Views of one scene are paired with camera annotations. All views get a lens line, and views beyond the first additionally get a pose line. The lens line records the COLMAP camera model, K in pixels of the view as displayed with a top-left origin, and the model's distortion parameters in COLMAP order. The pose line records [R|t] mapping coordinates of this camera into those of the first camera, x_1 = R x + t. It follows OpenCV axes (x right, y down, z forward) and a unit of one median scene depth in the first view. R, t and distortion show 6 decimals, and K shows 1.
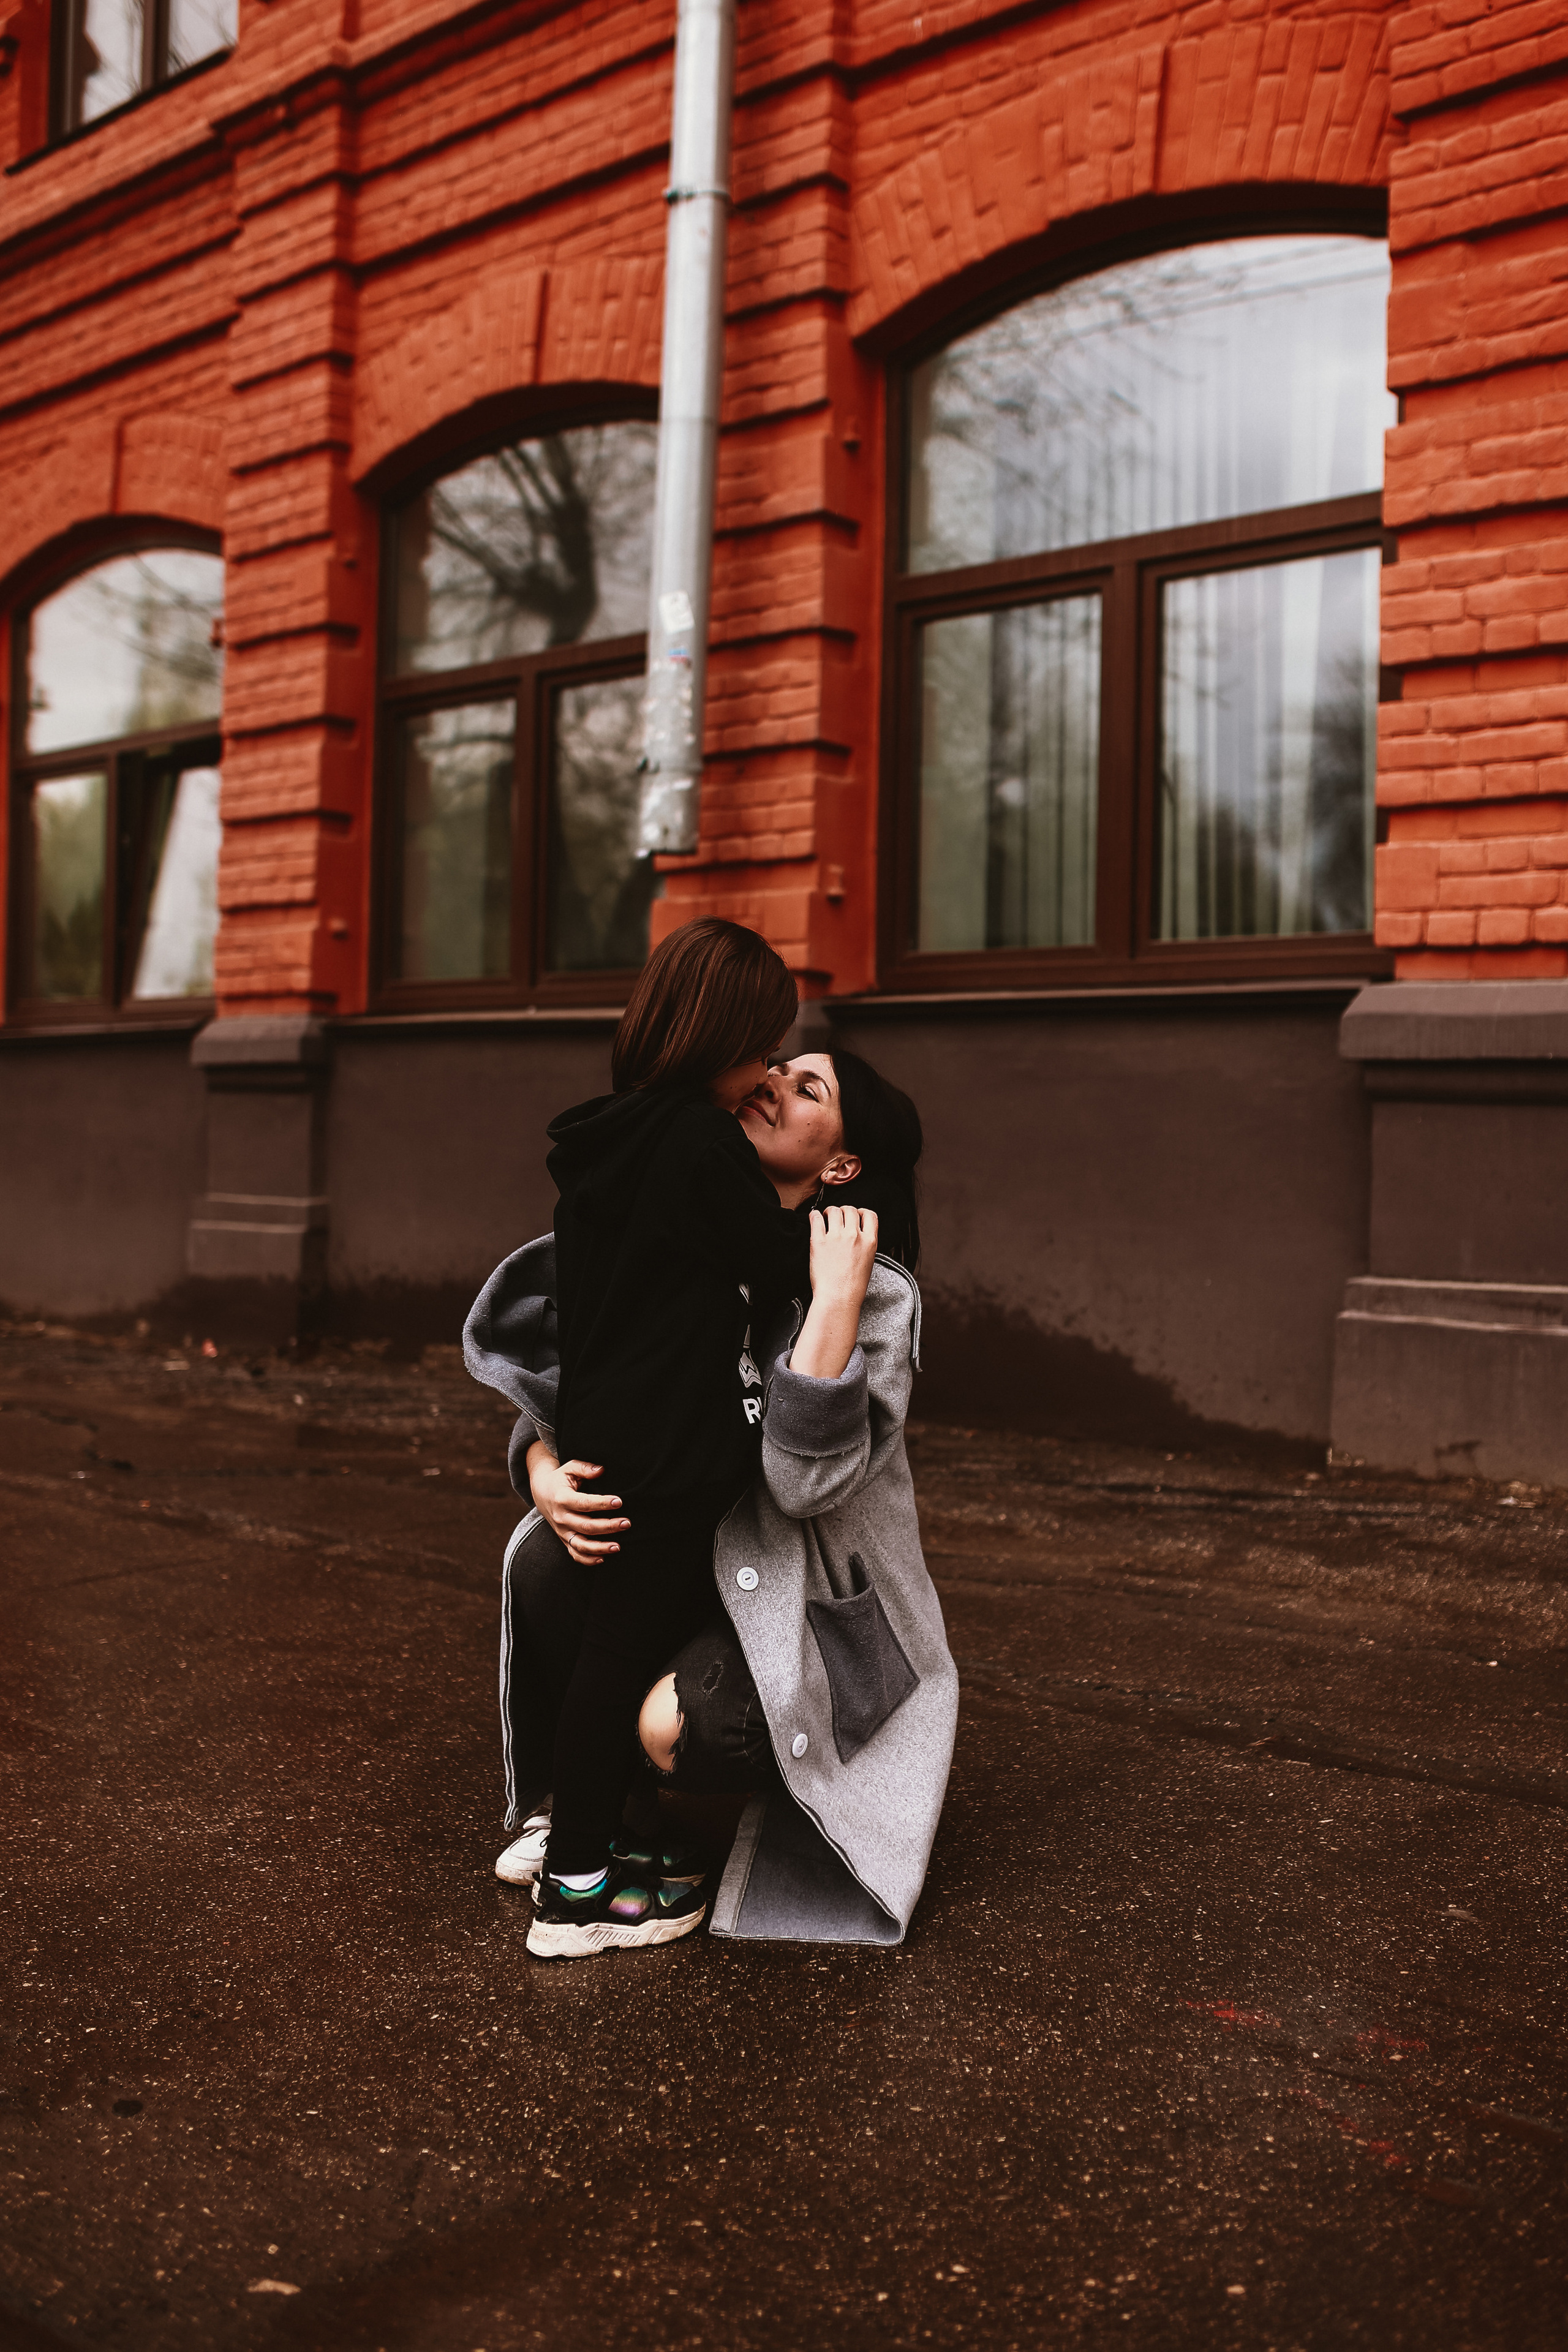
lens RADIAL K [[2228.4, 0, 782.6], [0, 2228.4, 1168.4], [0, 0, 1]] dist [0.017045, 0.007656]
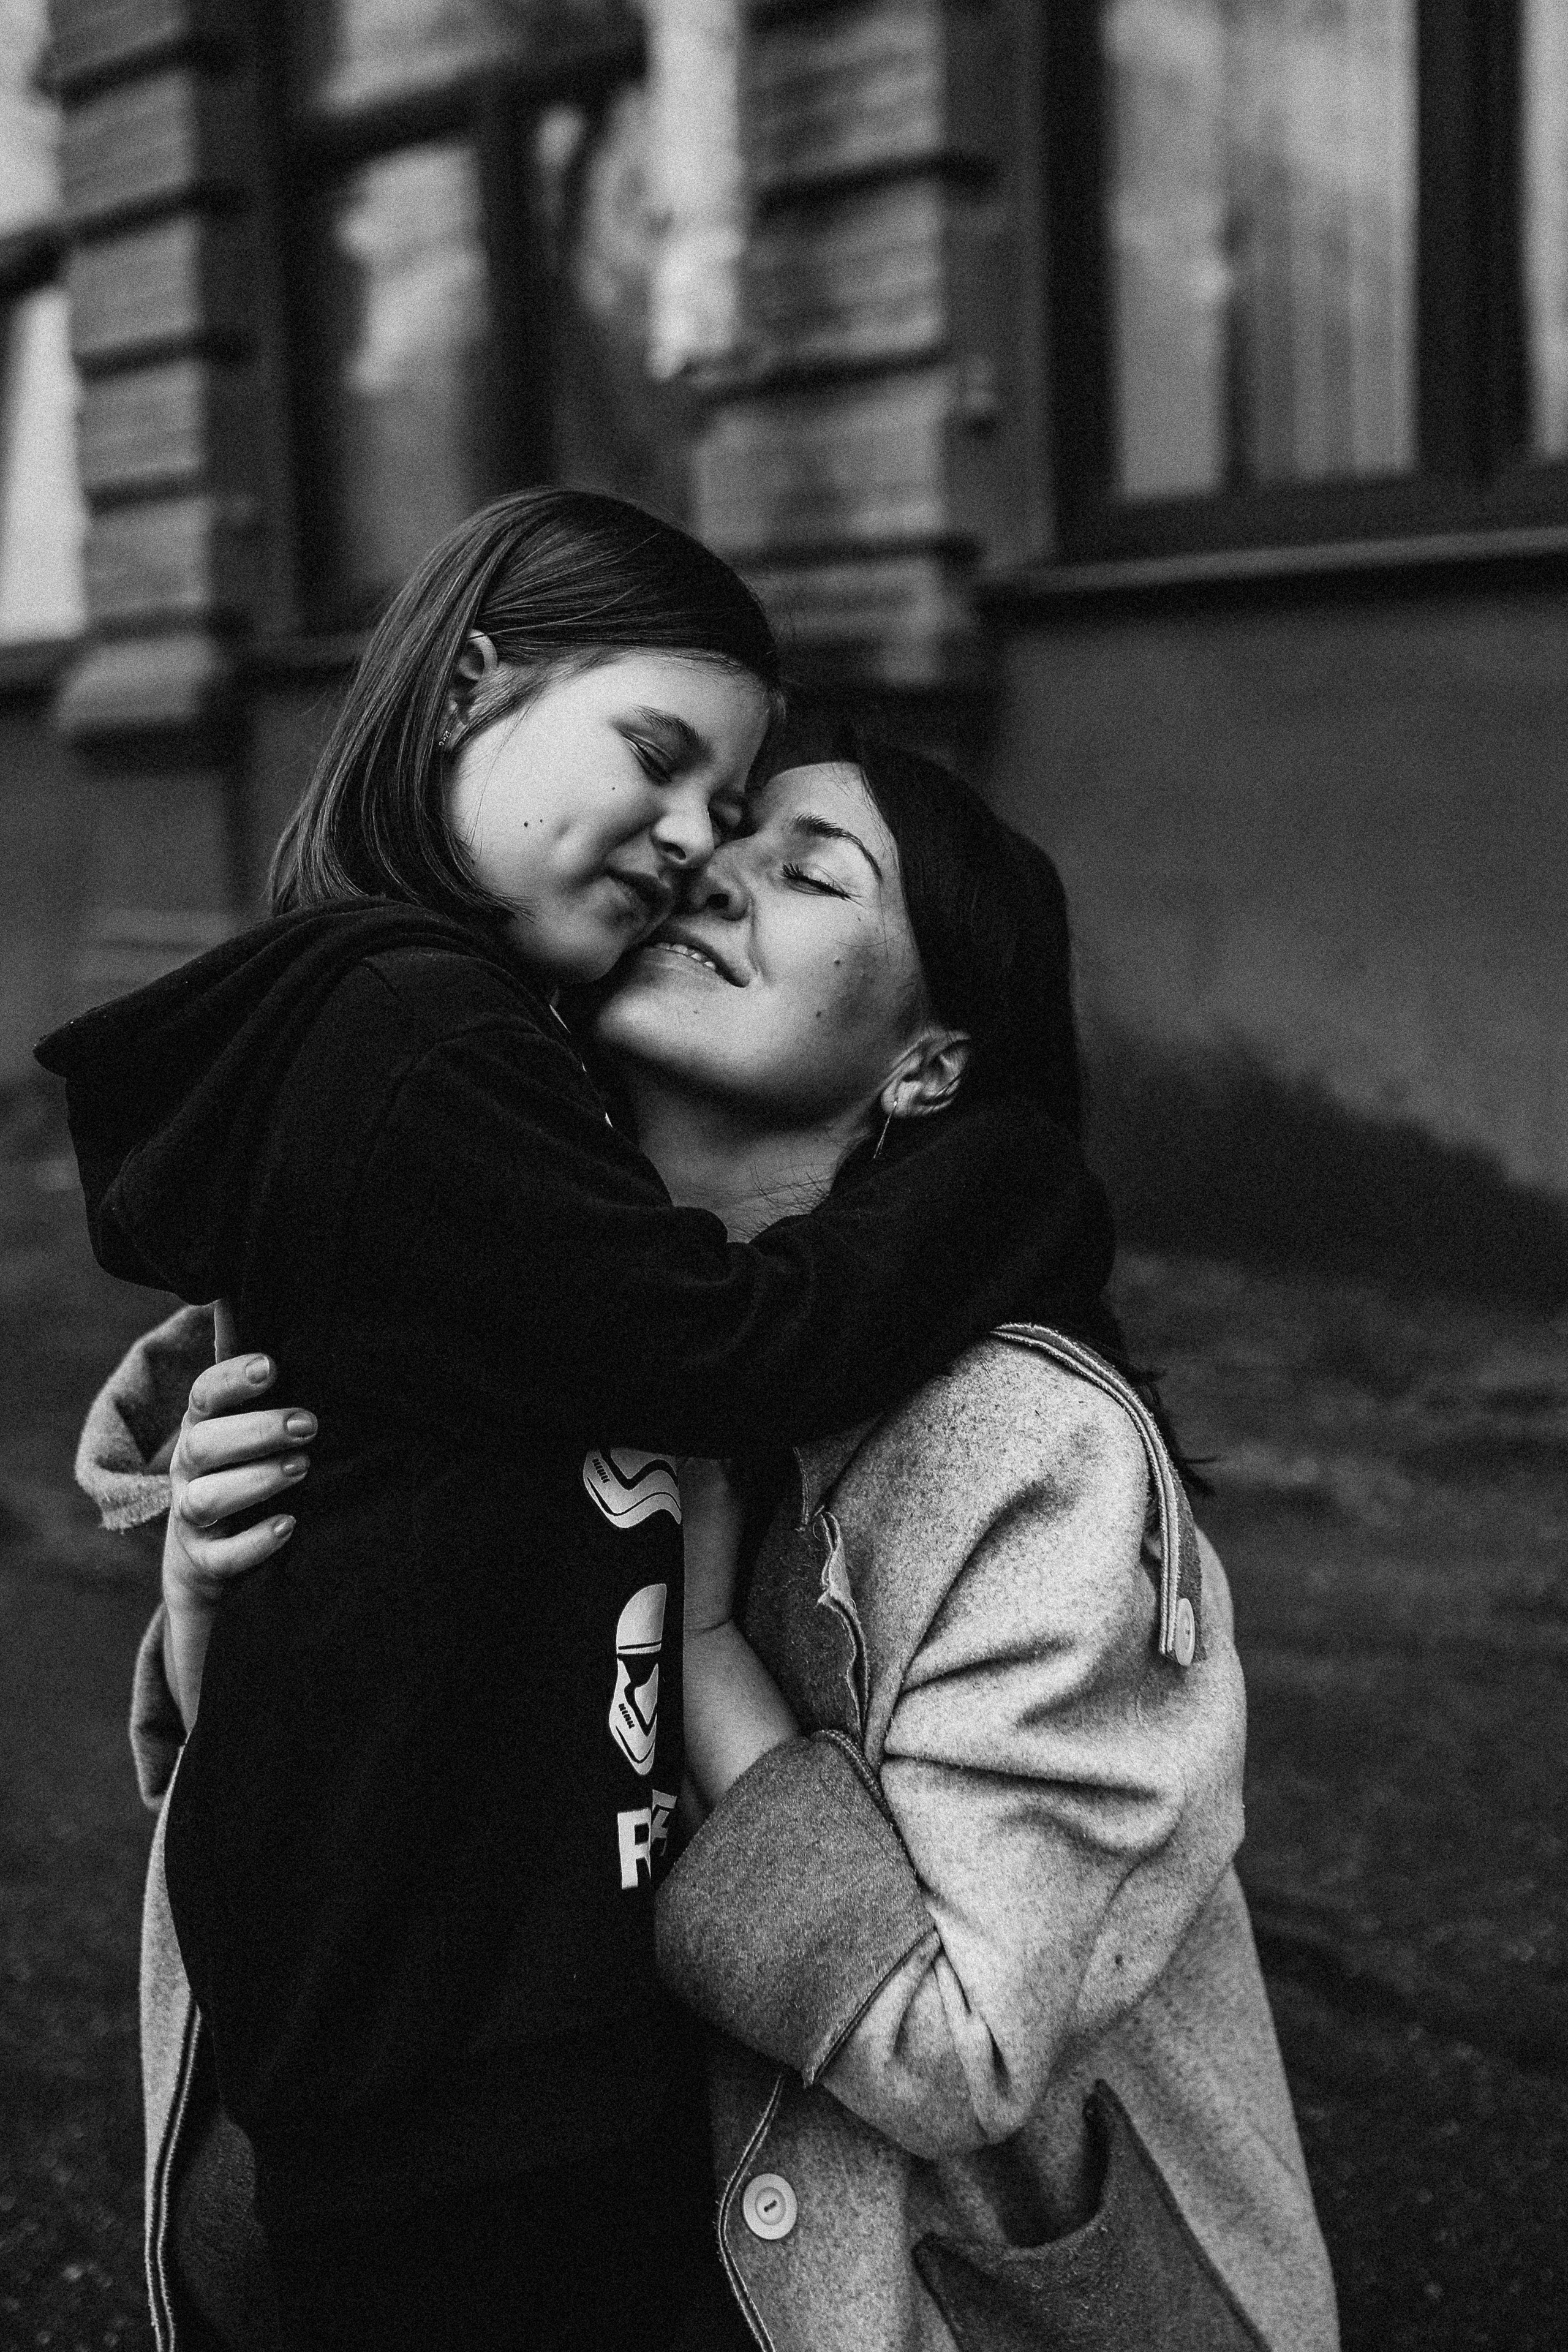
lens RADIAL K [[2923.2, 0, 786.6], [0, 2923.2, 1090.0], [0, 0, 1]] dist [0.021368, -0.015193]
pose [[0.997209, -0.045586, -0.059126, 0.009402], [0.050888, 0.994502, 0.091516, -0.012837], [0.054629, -0.094270, 0.994047, 0.172725]]
